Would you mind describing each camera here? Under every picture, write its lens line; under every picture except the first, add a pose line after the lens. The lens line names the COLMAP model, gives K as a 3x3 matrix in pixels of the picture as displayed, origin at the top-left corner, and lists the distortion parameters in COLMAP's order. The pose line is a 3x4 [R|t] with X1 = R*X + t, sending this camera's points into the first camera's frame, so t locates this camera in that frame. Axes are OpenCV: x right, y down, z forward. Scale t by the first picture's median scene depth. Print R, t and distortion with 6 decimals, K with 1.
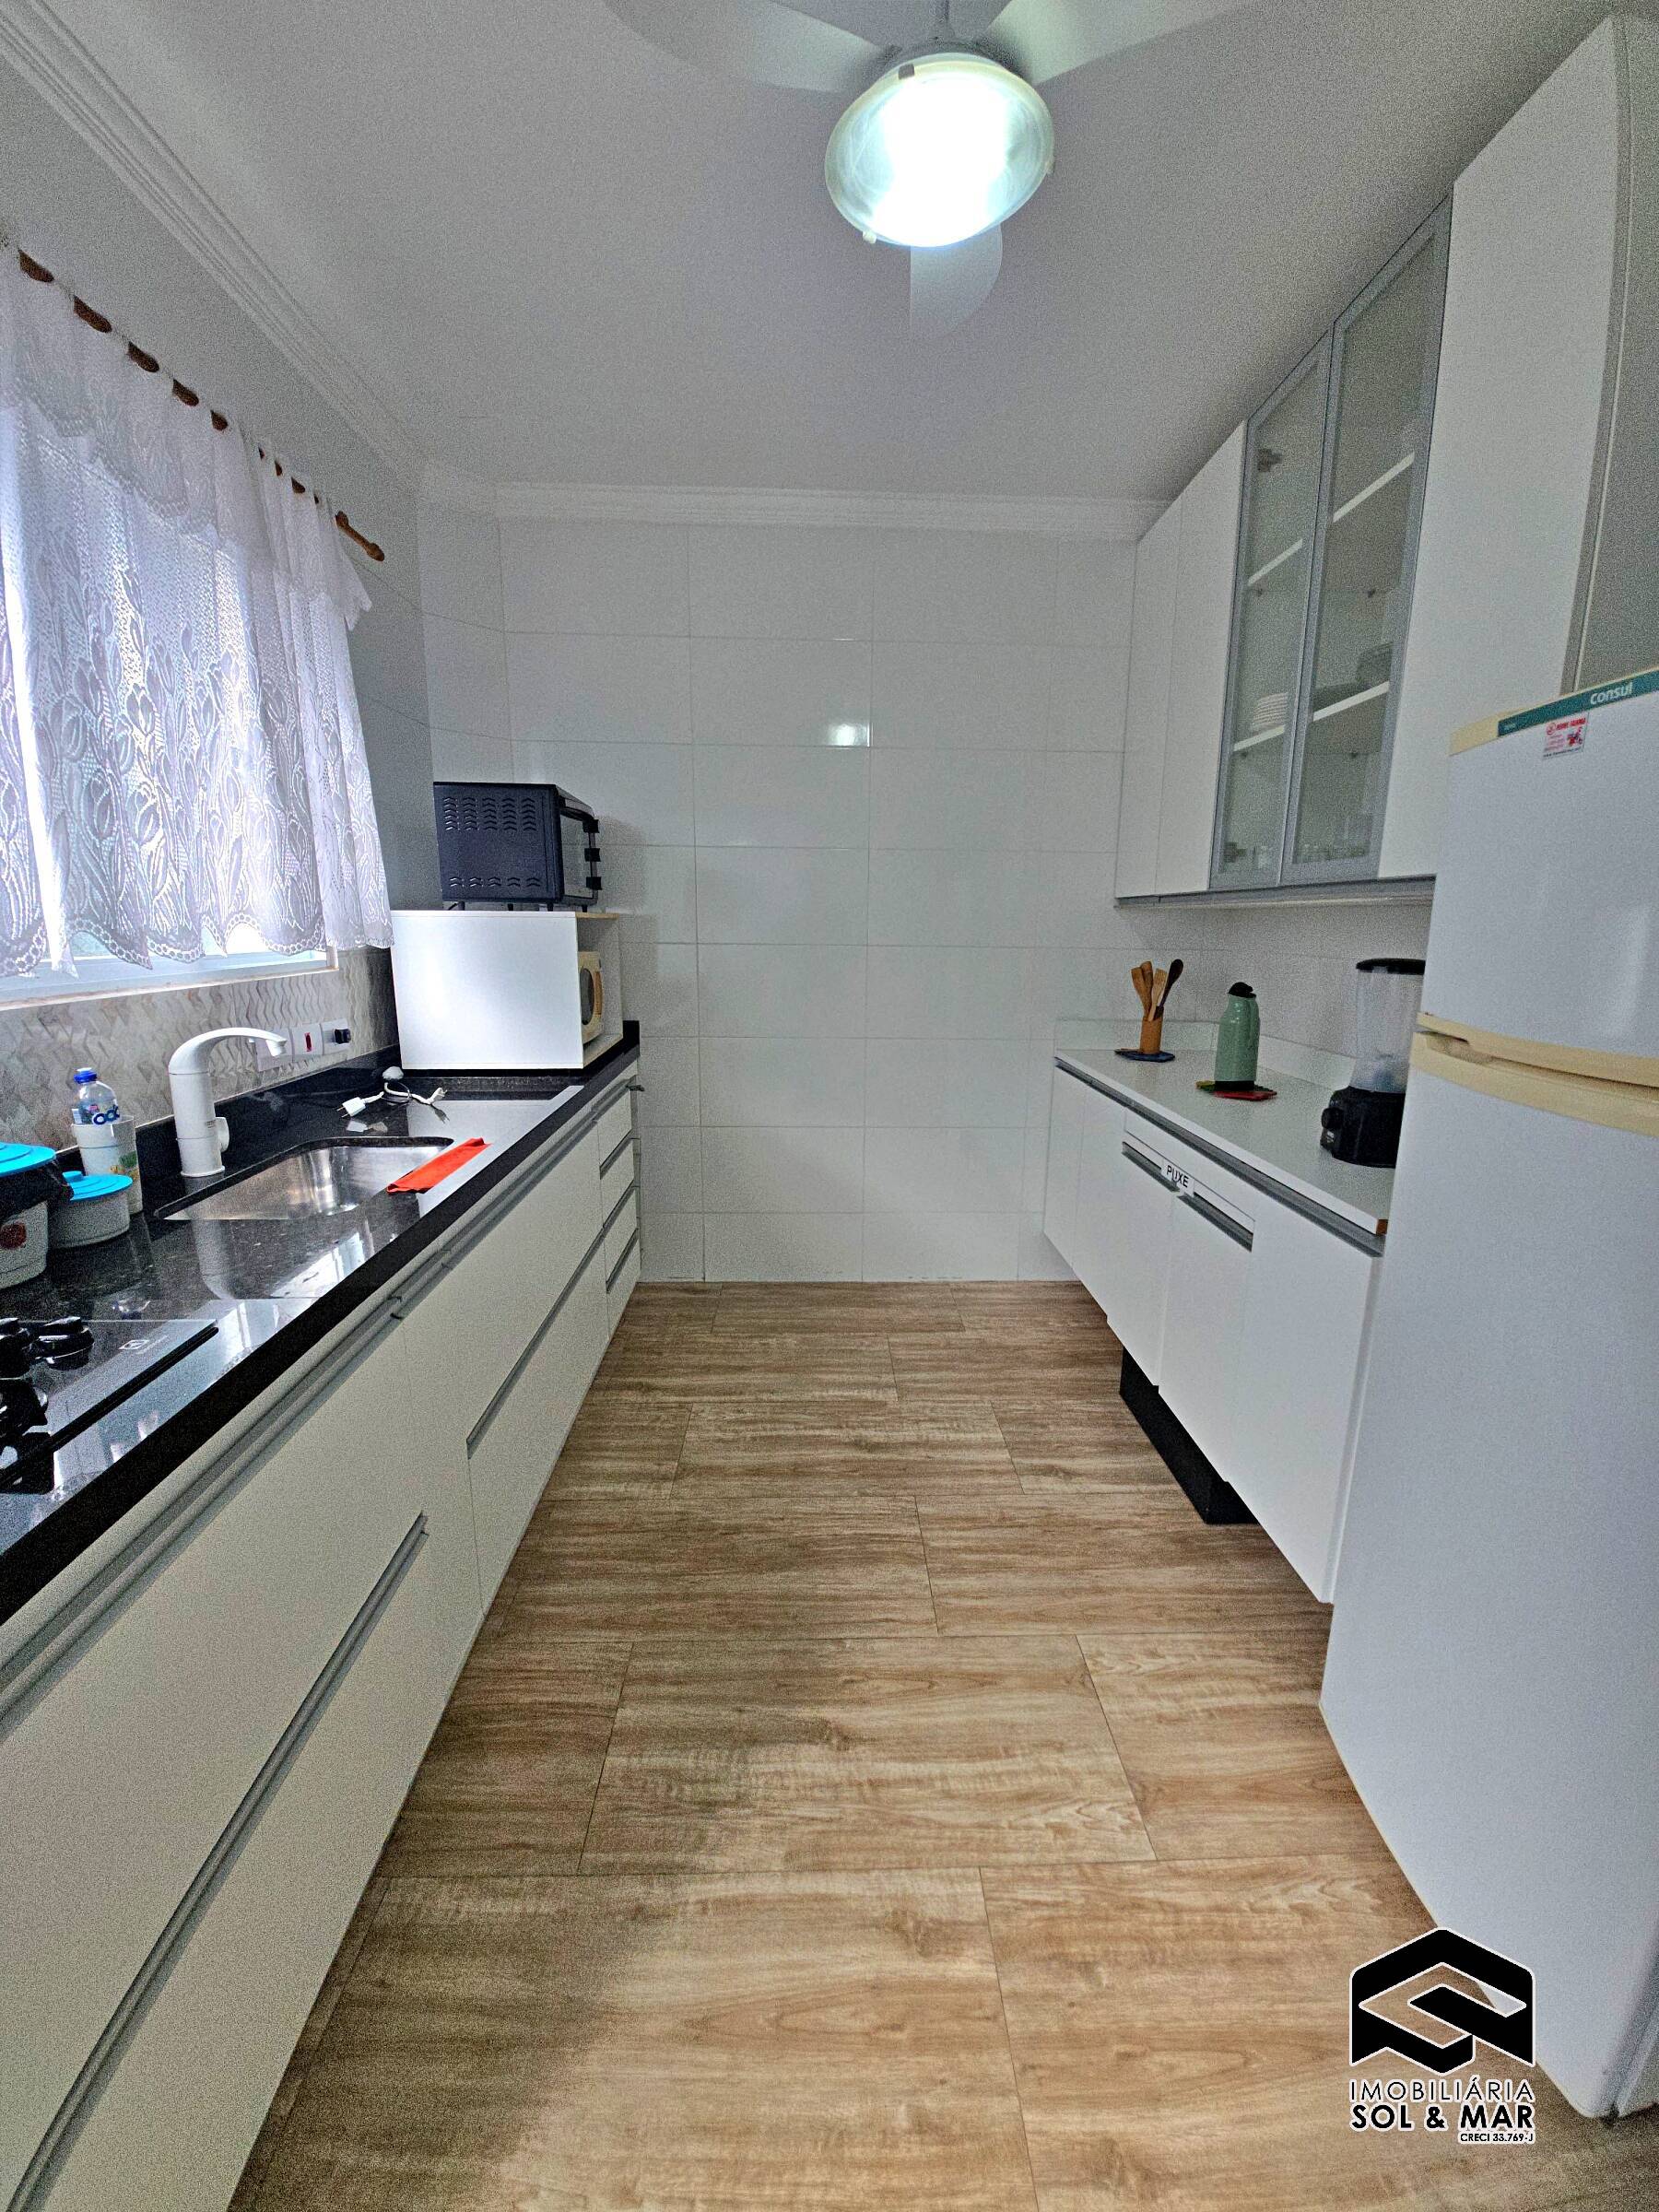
lens RADIAL K [[877.7, 0, 836.7], [0, 877.7, 1112.6], [0, 0, 1]] dist [-0.014735, -0.004420]
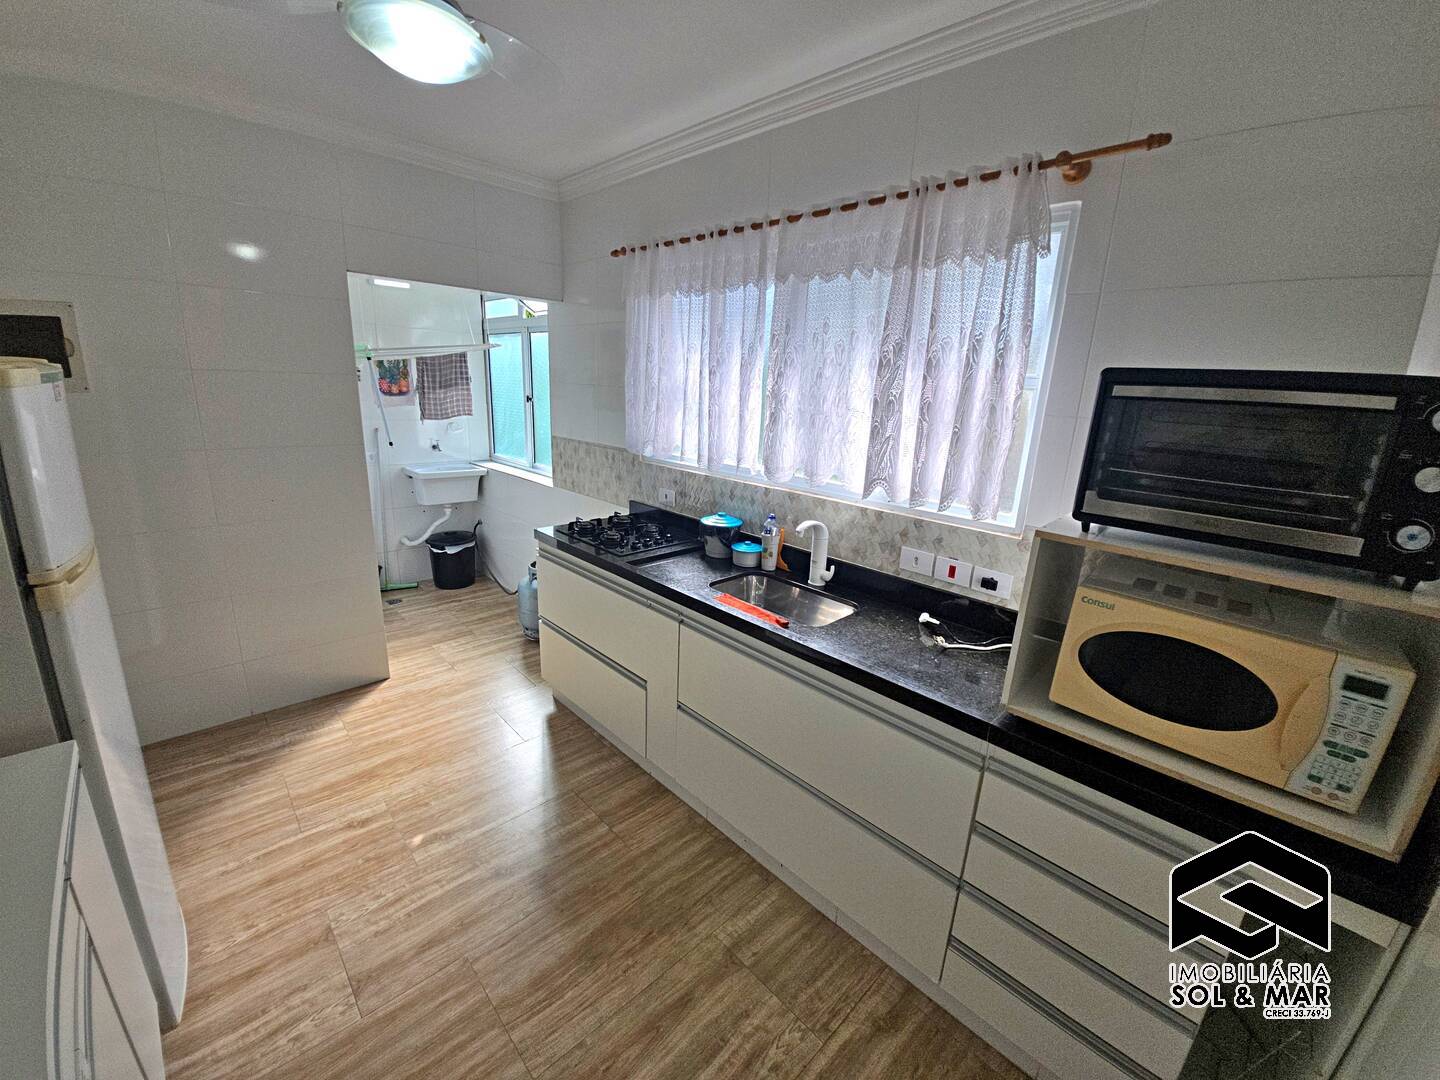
lens RADIAL K [[571.4, 0, 726.0], [0, 571.4, 536.0], [0, 0, 1]] dist [-0.014735, -0.004420]
pose [[-0.735407, 0.124597, -0.666072, 0.250256], [-0.203410, 0.897028, 0.392384, -0.373249], [0.646376, 0.424047, -0.634336, 1.165383]]
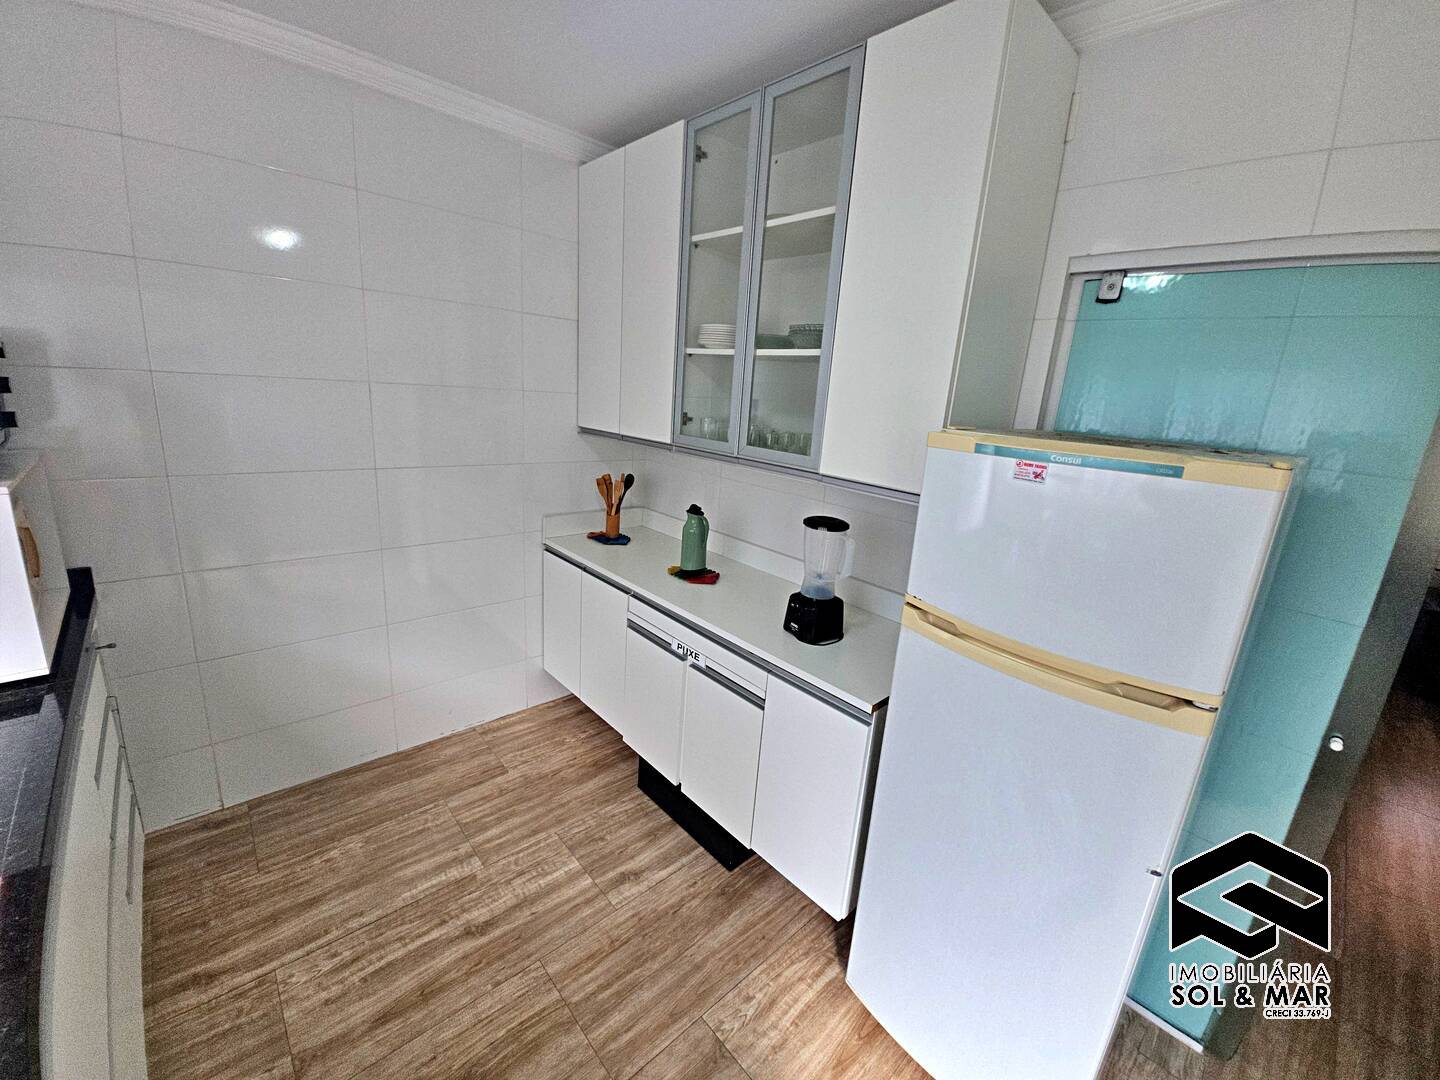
lens RADIAL K [[571.4, 0, 728.5], [0, 571.4, 531.5], [0, 0, 1]] dist [-0.014735, -0.004420]
pose [[0.748713, -0.115779, 0.652705, -0.143688], [0.076005, 0.993129, 0.088979, -0.187859], [-0.658522, -0.017011, 0.752369, 0.220091]]
